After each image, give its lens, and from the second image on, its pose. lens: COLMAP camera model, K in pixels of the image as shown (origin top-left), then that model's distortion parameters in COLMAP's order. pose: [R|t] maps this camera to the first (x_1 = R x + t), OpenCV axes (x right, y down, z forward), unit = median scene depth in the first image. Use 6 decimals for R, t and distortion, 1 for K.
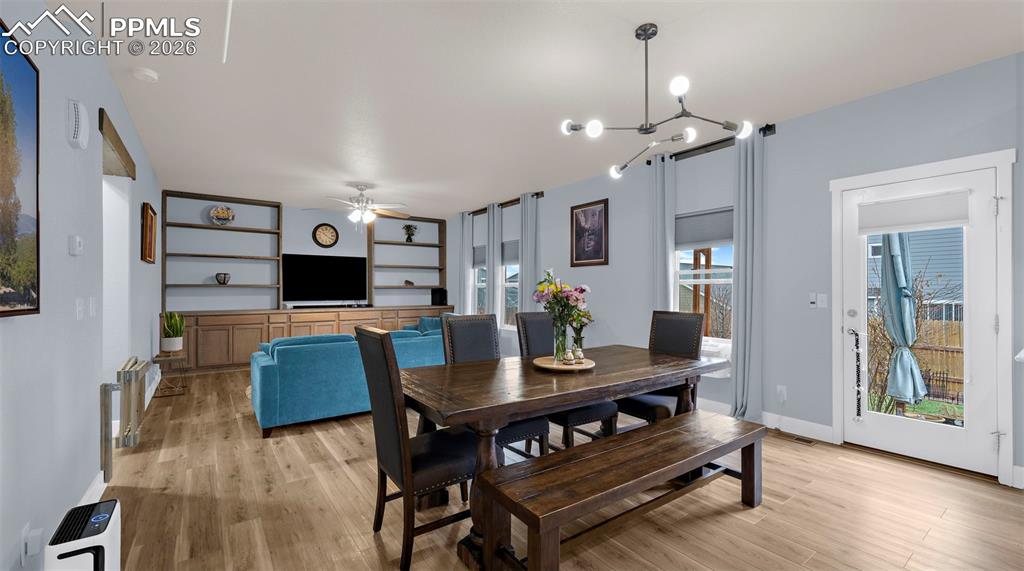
lens RADIAL K [[423.6, 0, 510.2], [0, 423.6, 287.8], [0, 0, 1]] dist [0.000222, 0.000332]
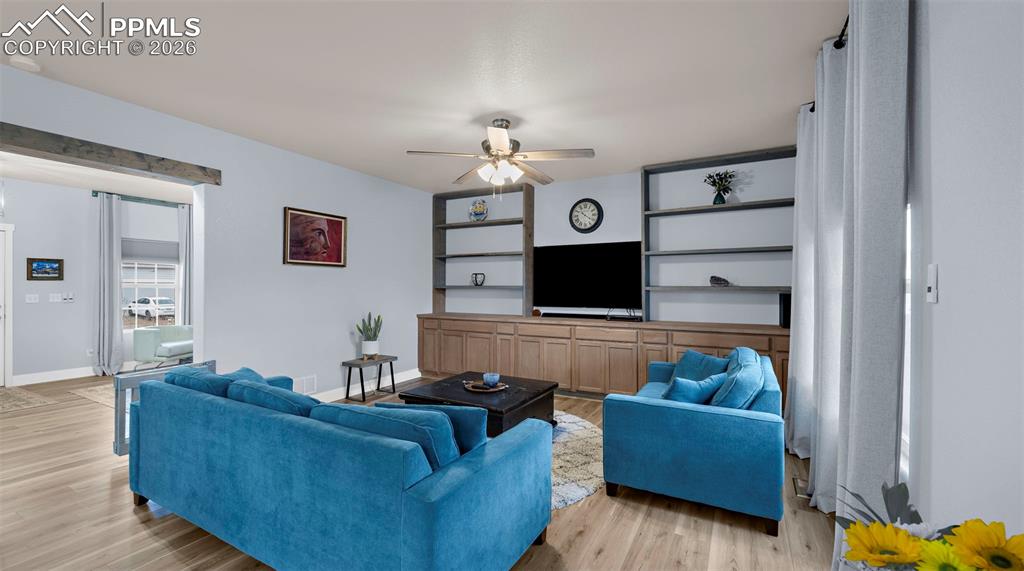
lens RADIAL K [[423.6, 0, 509.3], [0, 423.6, 288.6], [0, 0, 1]] dist [0.000222, 0.000332]
pose [[0.414644, 0.002115, -0.909981, 0.167109], [-0.000553, 0.999998, 0.002072, -0.003391], [0.909983, -0.000356, 0.414644, 0.637409]]
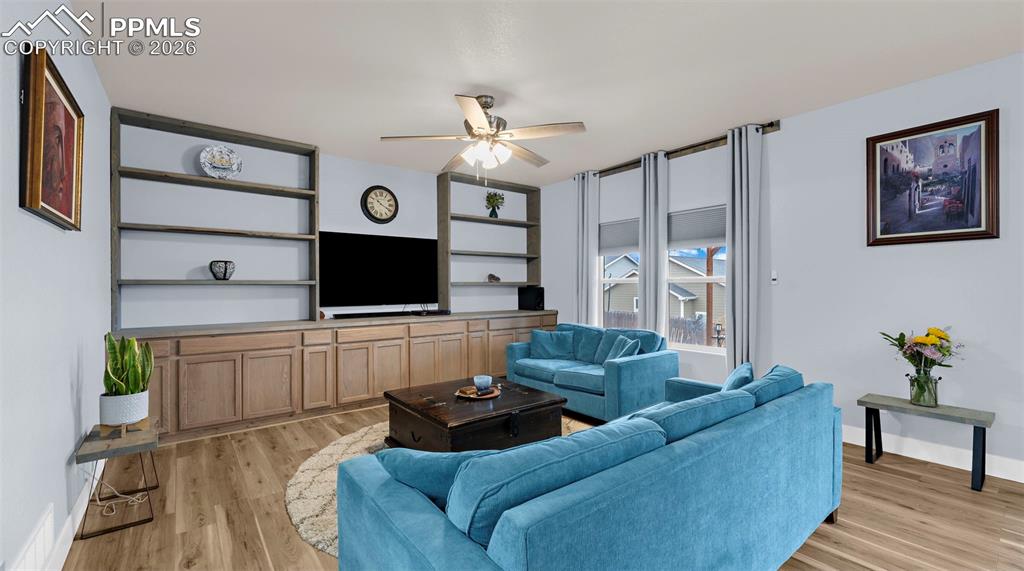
lens RADIAL K [[423.6, 0, 510.9], [0, 423.6, 285.7], [0, 0, 1]] dist [0.000222, 0.000332]
pose [[0.999274, -0.003913, 0.037887, -0.281991], [0.003885, 0.999992, 0.000815, 0.000784], [-0.037890, -0.000668, 0.999282, 0.373532]]
